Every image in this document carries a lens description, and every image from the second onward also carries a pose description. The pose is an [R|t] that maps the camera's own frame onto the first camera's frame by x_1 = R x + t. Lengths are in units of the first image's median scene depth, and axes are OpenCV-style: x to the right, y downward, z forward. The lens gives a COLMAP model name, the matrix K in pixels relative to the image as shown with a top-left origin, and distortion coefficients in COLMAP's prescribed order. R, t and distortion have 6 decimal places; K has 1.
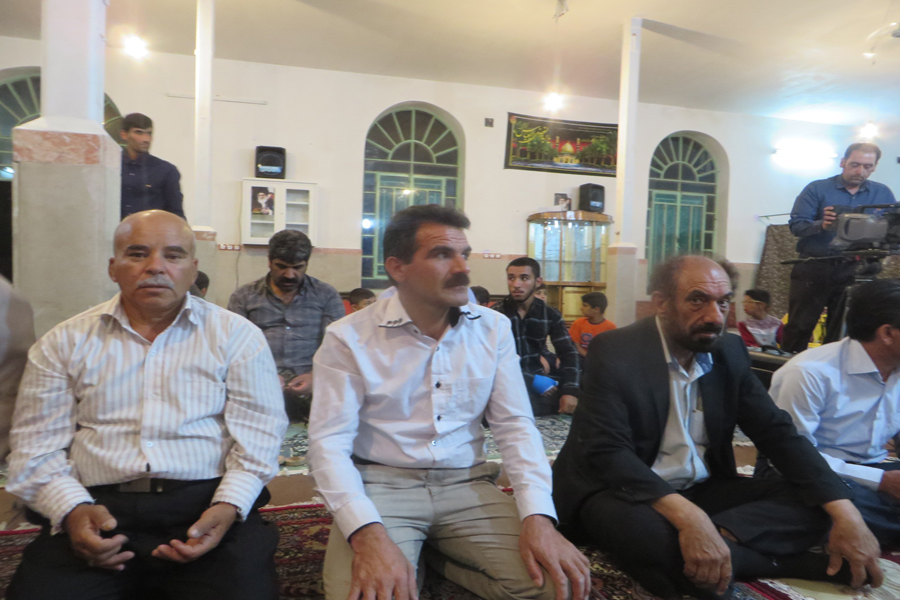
lens RADIAL K [[671.7, 0, 450.9], [0, 671.7, 322.5], [0, 0, 1]] dist [-0.001930, -0.002015]
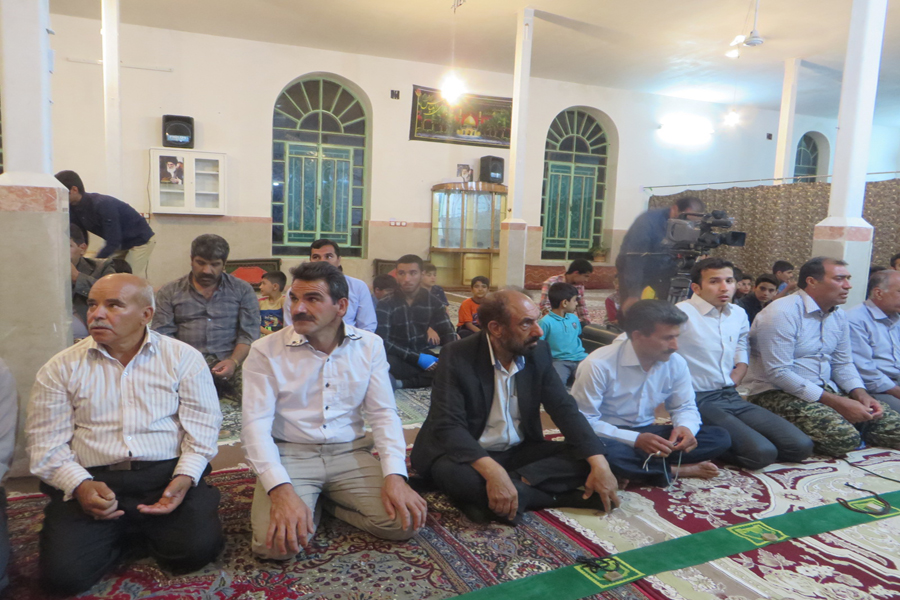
lens RADIAL K [[671.7, 0, 450.9], [0, 671.7, 322.5], [0, 0, 1]] dist [-0.001930, -0.002015]
pose [[0.992096, -0.008919, 0.125163, 0.055488], [-0.000500, 0.997182, 0.075024, -0.136987], [-0.125480, -0.074493, 0.989296, -0.400624]]
